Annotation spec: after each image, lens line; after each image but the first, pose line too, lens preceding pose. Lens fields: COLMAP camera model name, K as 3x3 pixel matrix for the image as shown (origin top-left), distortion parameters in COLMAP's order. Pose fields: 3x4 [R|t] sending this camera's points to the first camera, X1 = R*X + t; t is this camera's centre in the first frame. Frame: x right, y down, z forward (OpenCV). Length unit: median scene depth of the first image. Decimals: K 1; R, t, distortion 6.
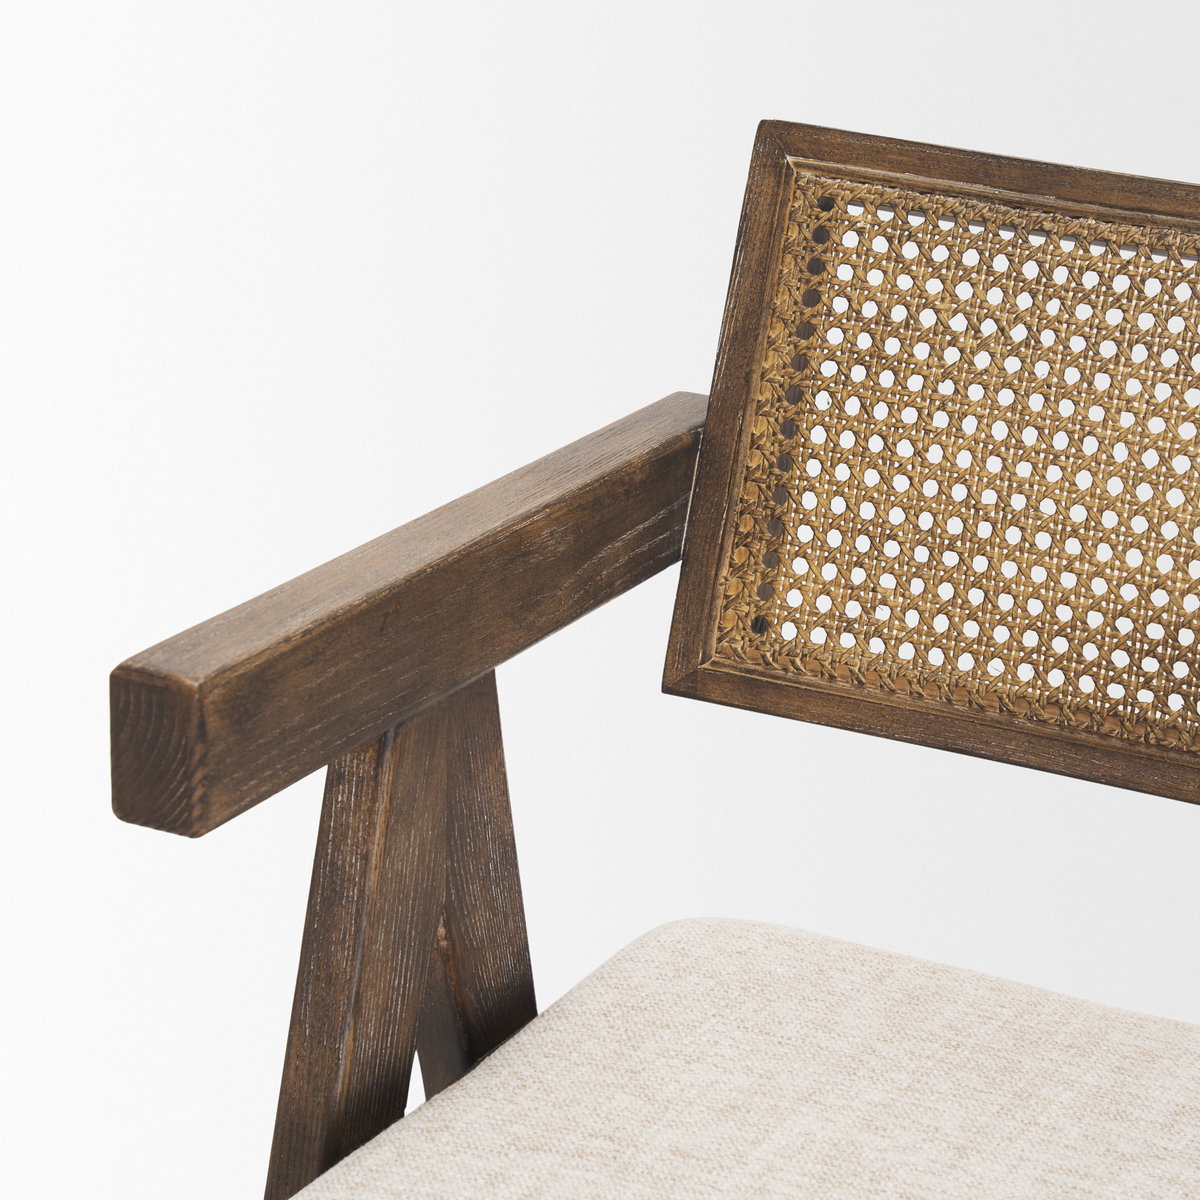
lens RADIAL K [[3526.9, 0, 632.3], [0, 3526.9, 619.3], [0, 0, 1]] dist [-0.137011, 1.792964]
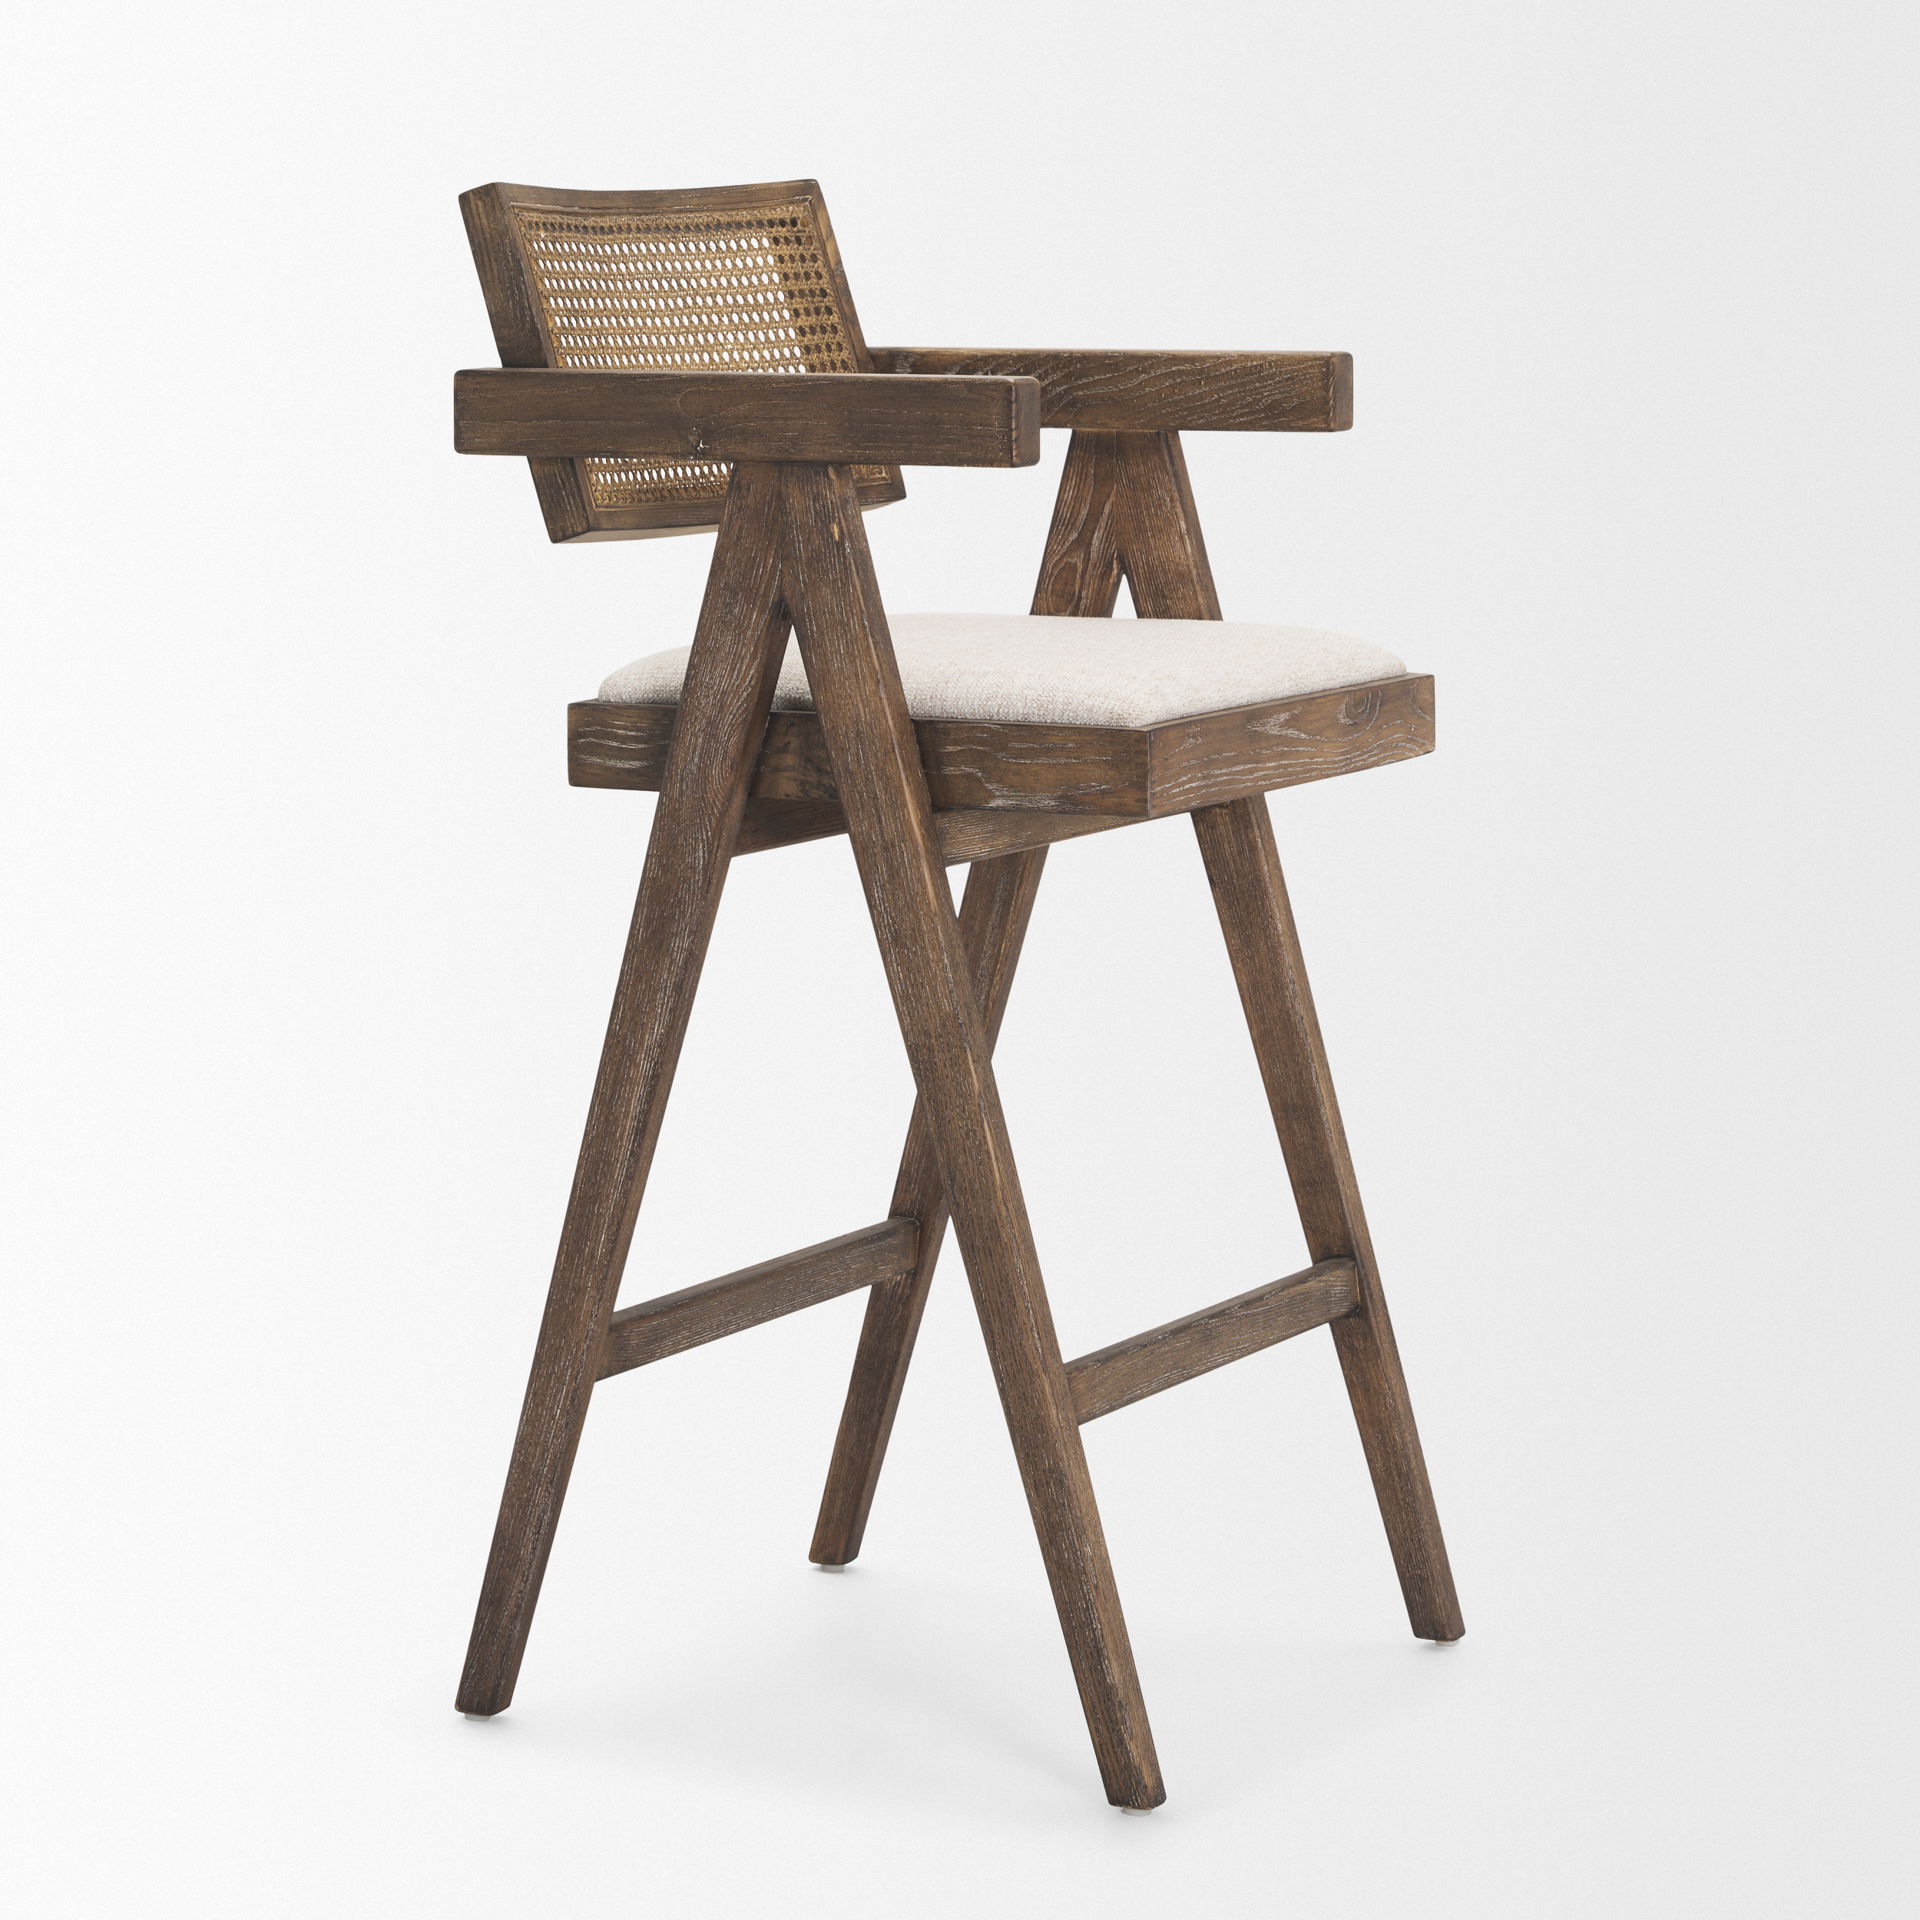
lens RADIAL K [[5643.0, 0, 1011.7], [0, 5643.0, 990.9], [0, 0, 1]] dist [-0.137011, 1.792964]
pose [[0.010163, -0.178778, 0.983837, -2.605662], [0.328721, 0.929802, 0.165563, -0.149225], [-0.944372, 0.321725, 0.068218, 0.739980]]
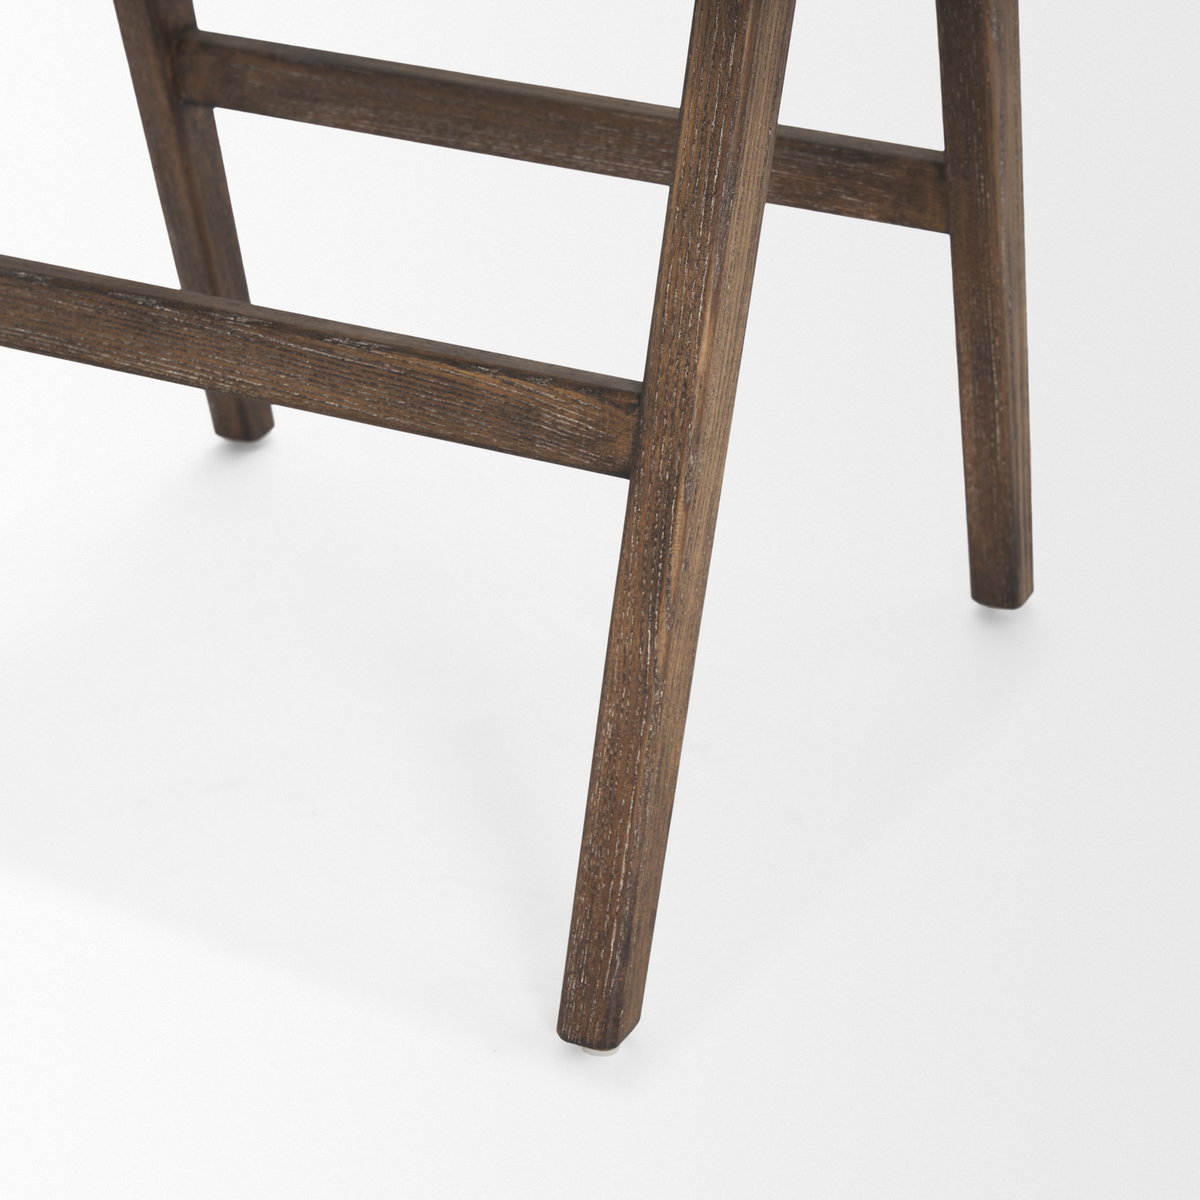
lens RADIAL K [[3526.9, 0, 632.3], [0, 3526.9, 619.3], [0, 0, 1]] dist [-0.137011, 1.792964]
pose [[0.999306, -0.028470, 0.024026, 0.125846], [0.025403, 0.992509, 0.119500, 0.441926], [-0.027248, -0.118806, 0.992543, -0.205149]]
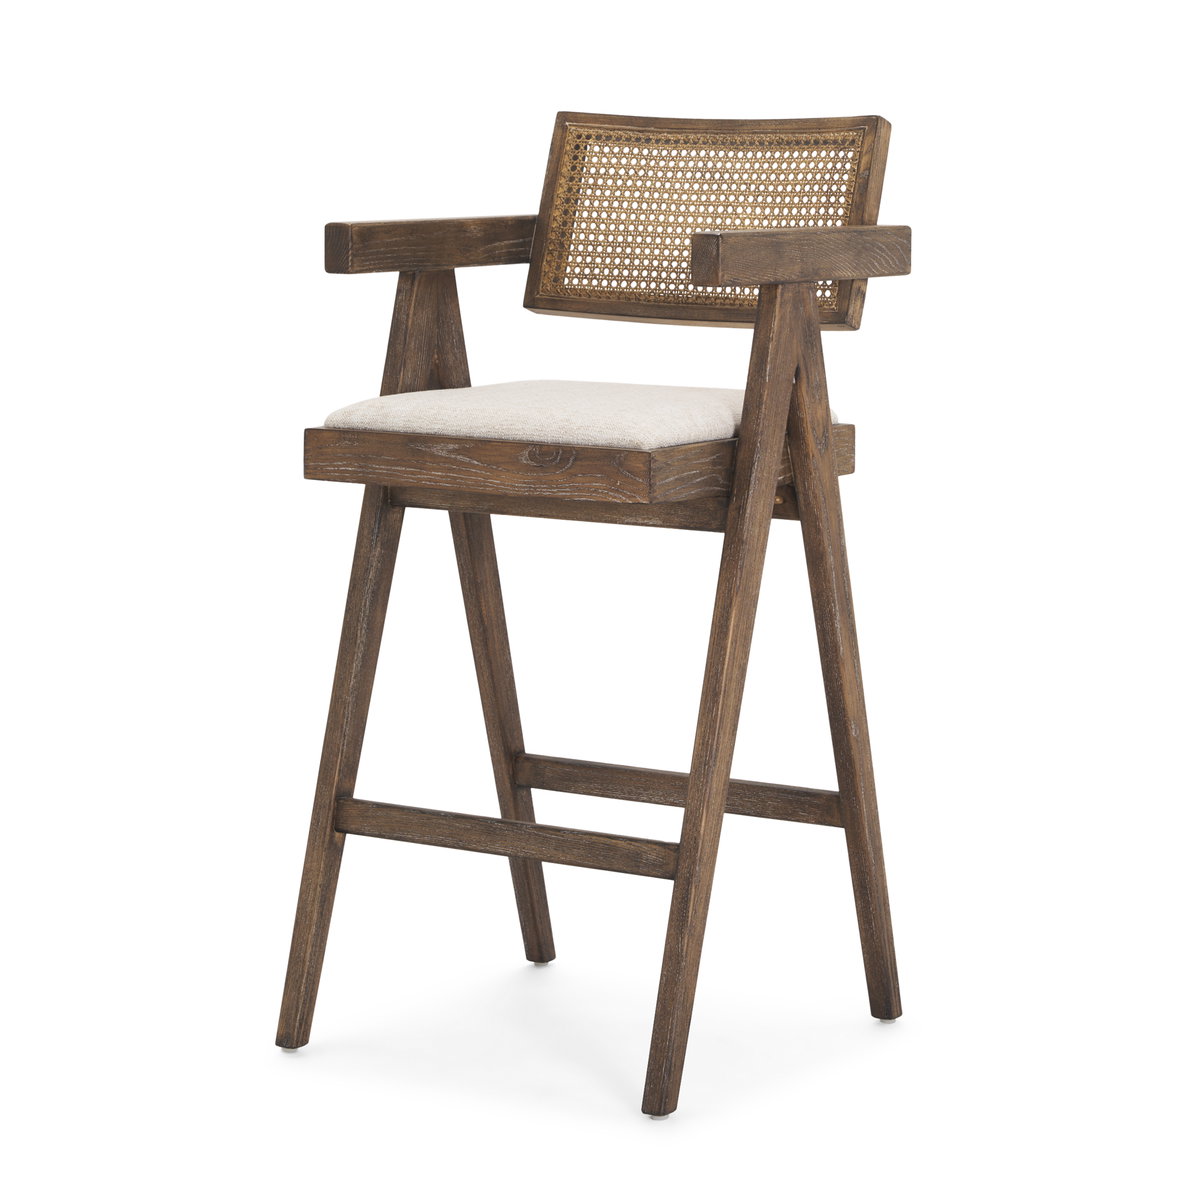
lens RADIAL K [[3585.3, 0, 600.0], [0, 3585.3, 600.0], [0, 0, 1]] dist [-0.214432, -1.056654]
pose [[0.995606, -0.014228, -0.092551, 0.343012], [-0.004019, 0.980985, -0.194042, 0.834335], [0.093552, 0.193561, 0.976618, -1.807135]]
